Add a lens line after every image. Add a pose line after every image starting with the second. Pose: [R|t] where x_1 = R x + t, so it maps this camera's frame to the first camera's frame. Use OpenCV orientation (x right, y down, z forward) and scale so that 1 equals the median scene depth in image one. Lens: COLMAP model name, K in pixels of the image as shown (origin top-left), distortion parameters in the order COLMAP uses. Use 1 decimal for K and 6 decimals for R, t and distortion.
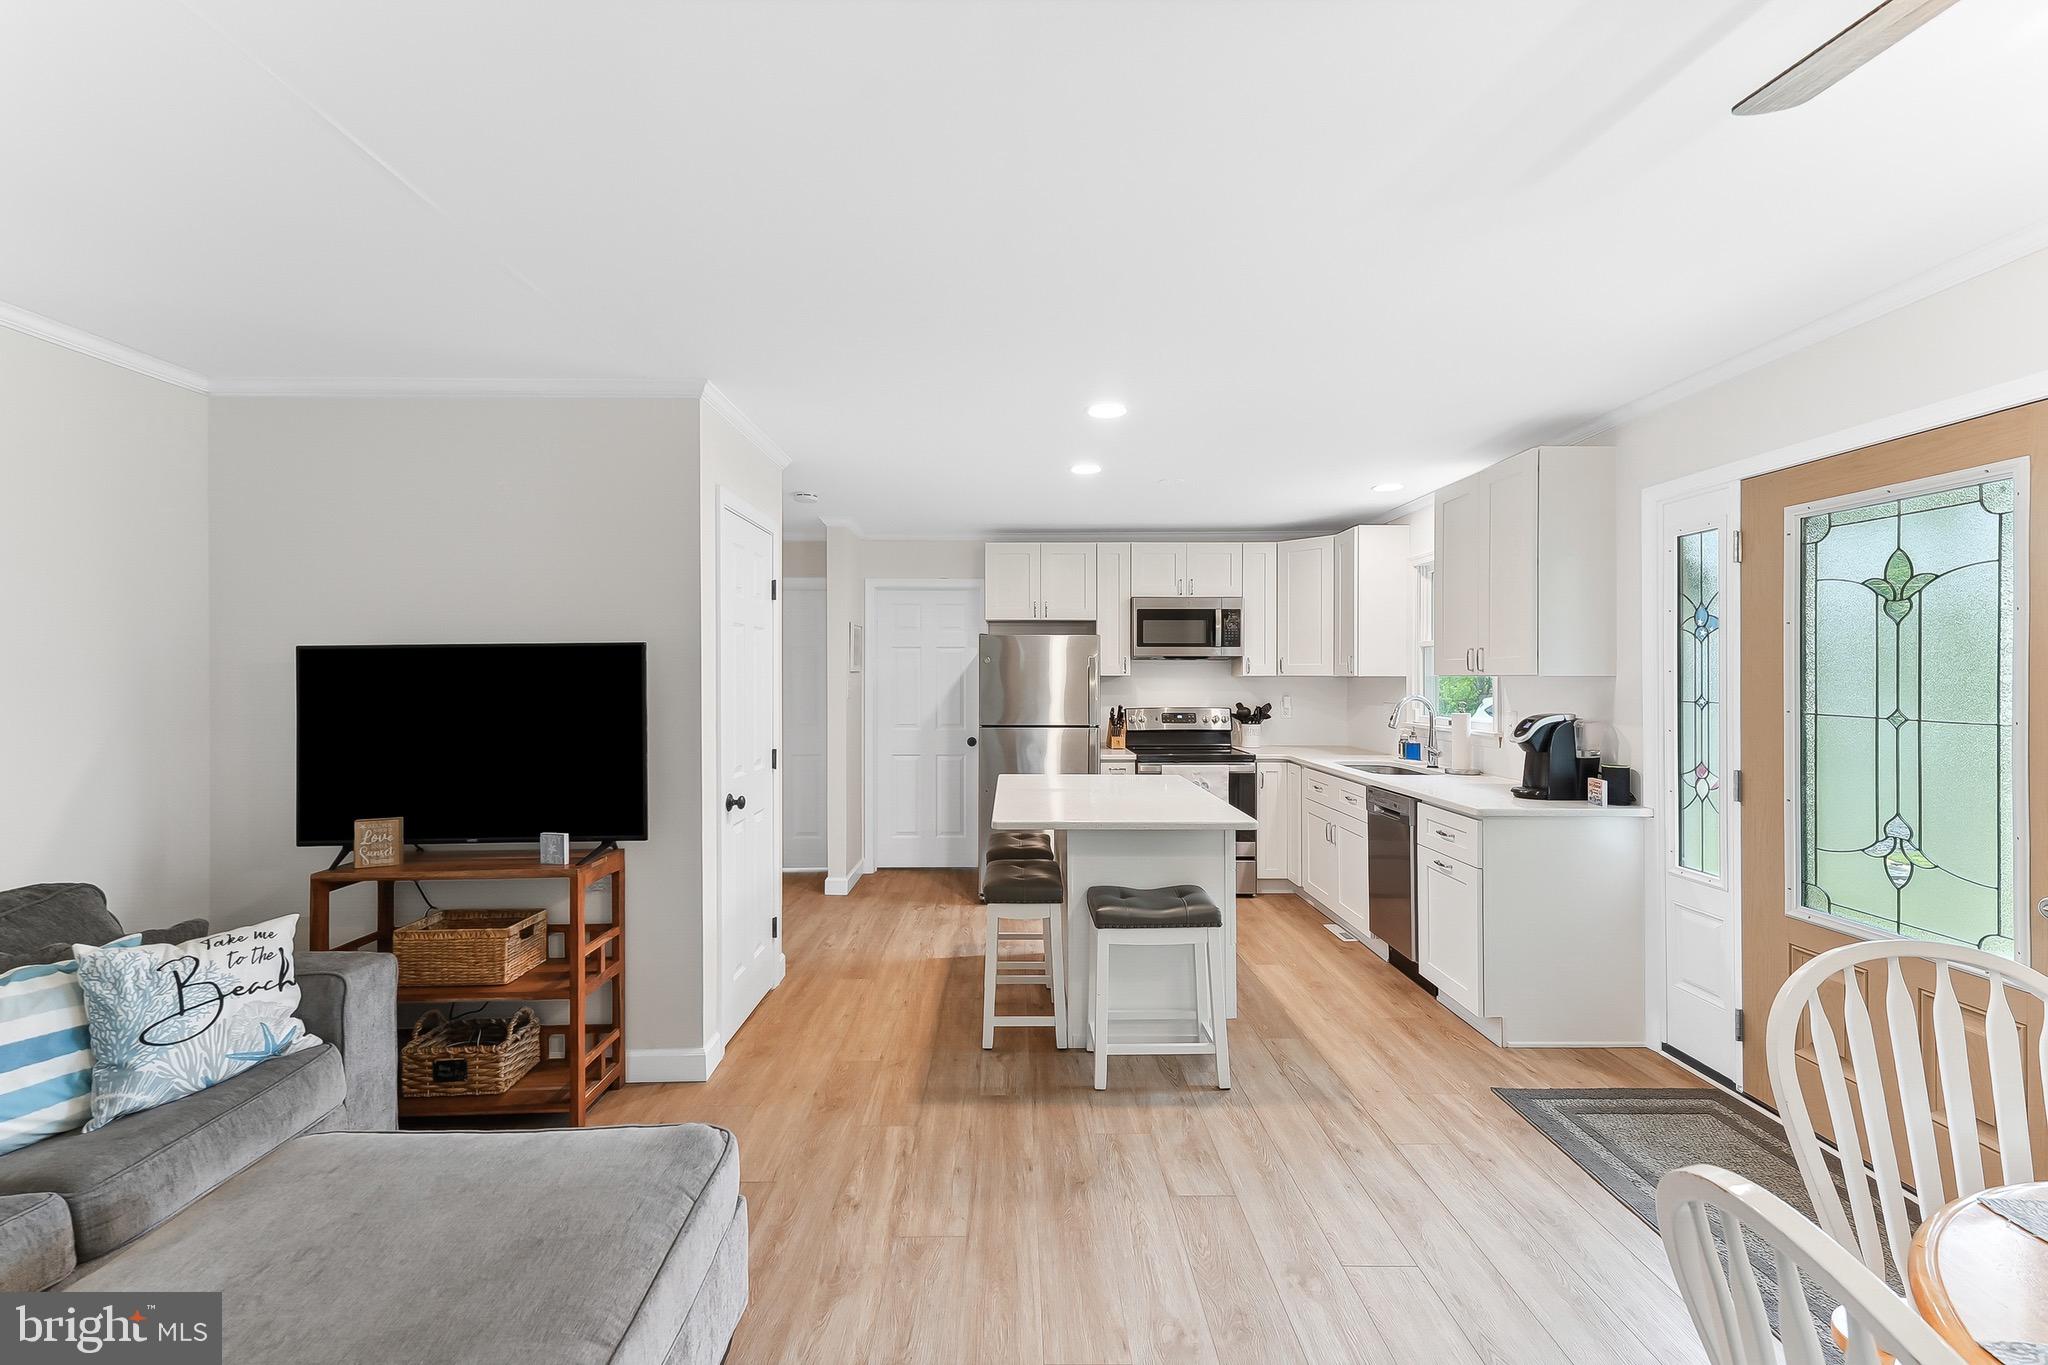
lens RADIAL K [[827.4, 0, 1010.7], [0, 827.4, 671.3], [0, 0, 1]] dist [0.015080, -0.001536]
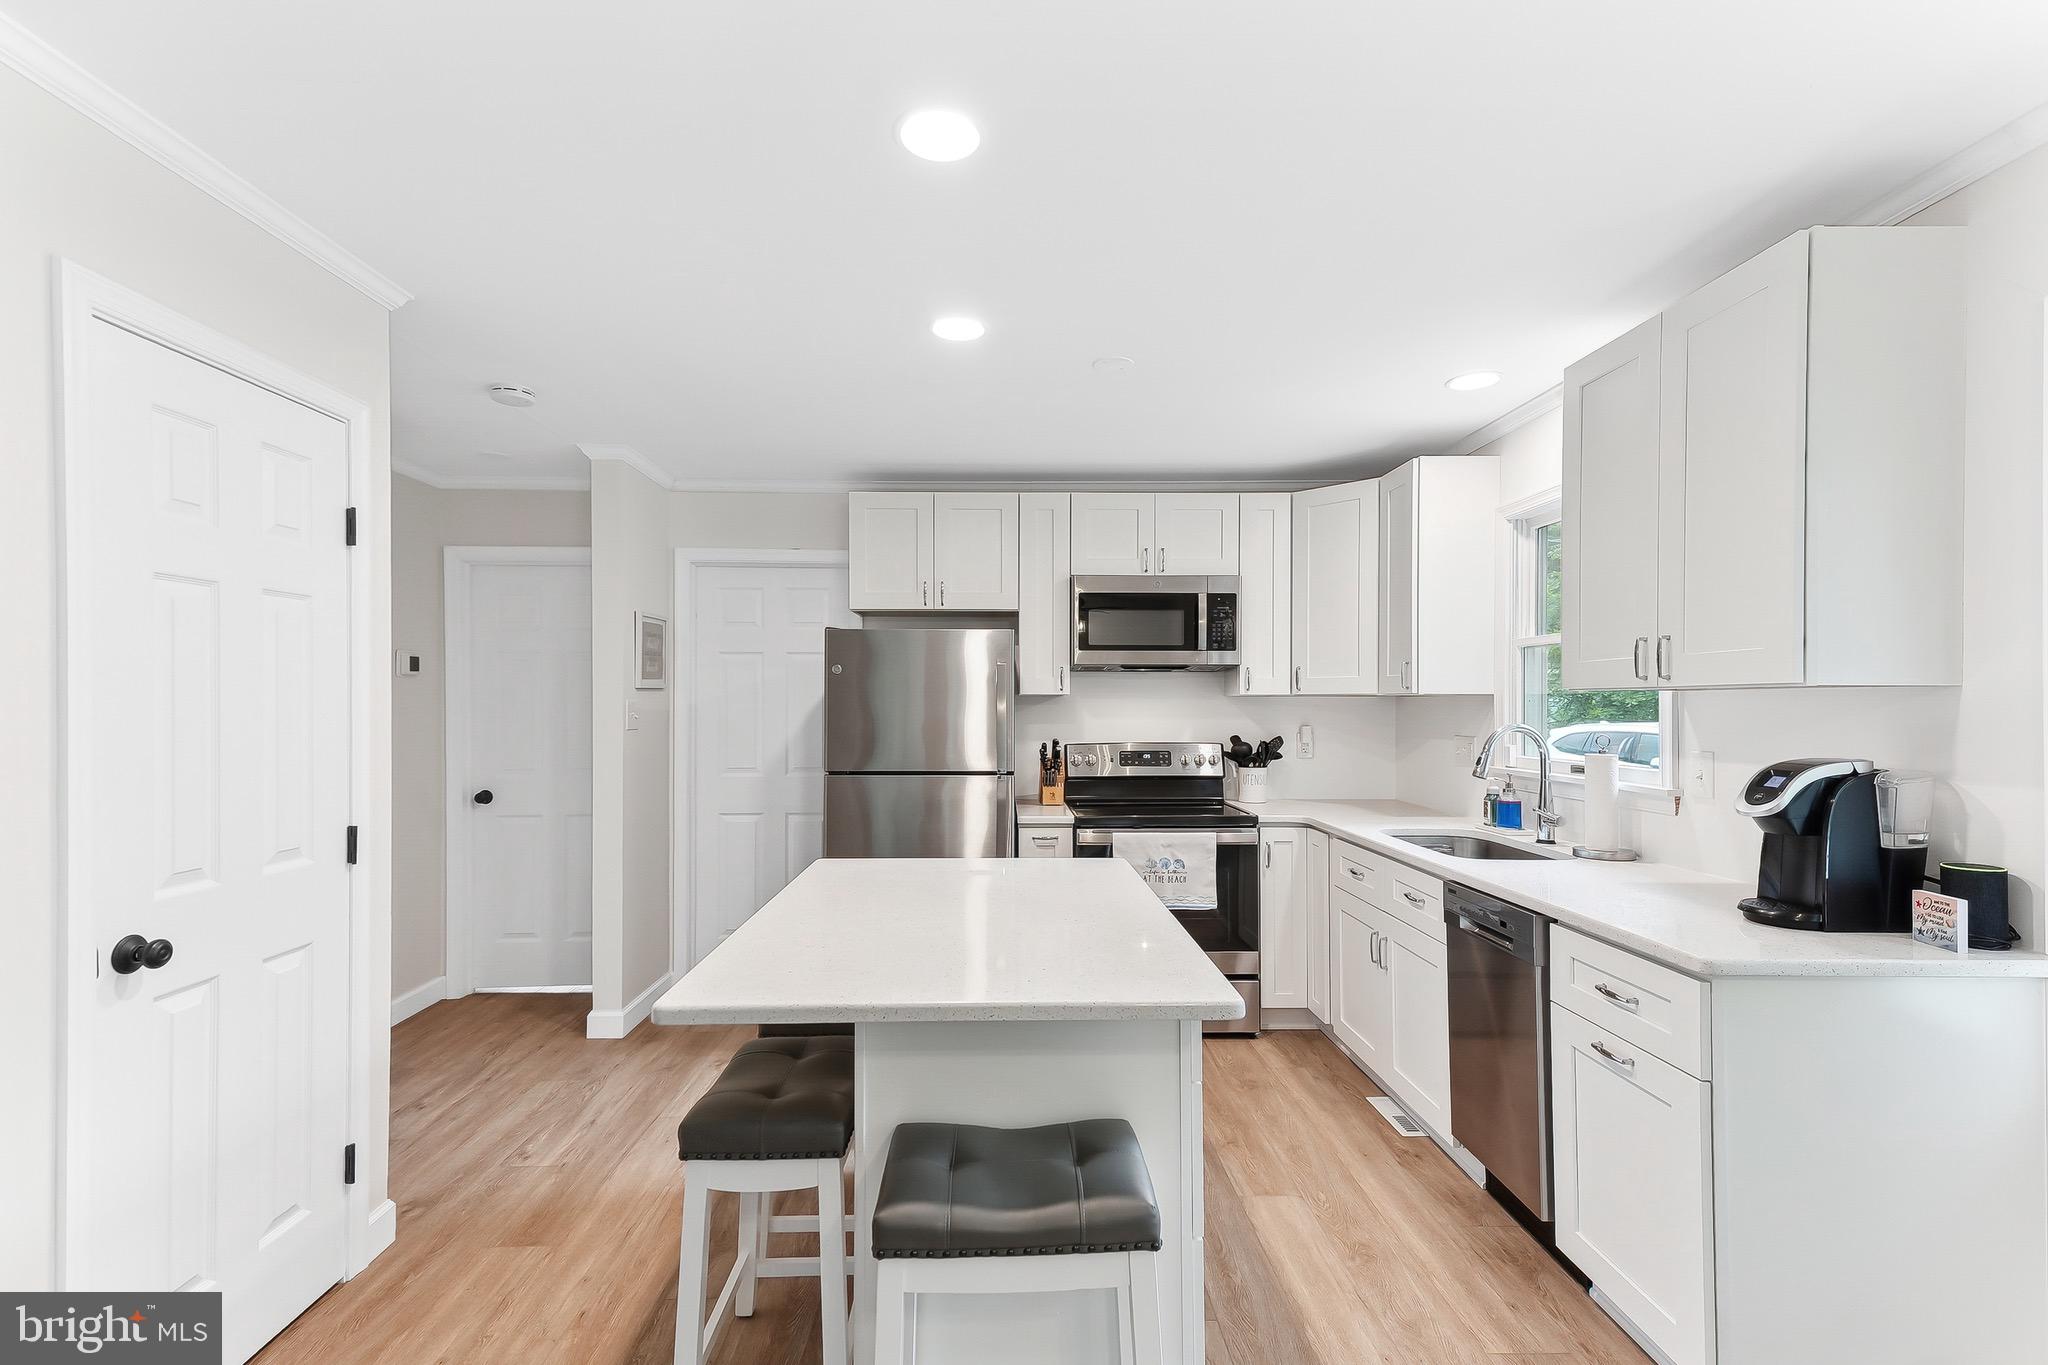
lens RADIAL K [[928.5, 0, 1013.0], [0, 928.5, 699.7], [0, 0, 1]] dist [0.020077, 0.000043]
pose [[0.999840, -0.000751, 0.017854, 0.122563], [0.000716, 0.999998, 0.001941, 0.011033], [-0.017855, -0.001928, 0.999839, 0.373610]]
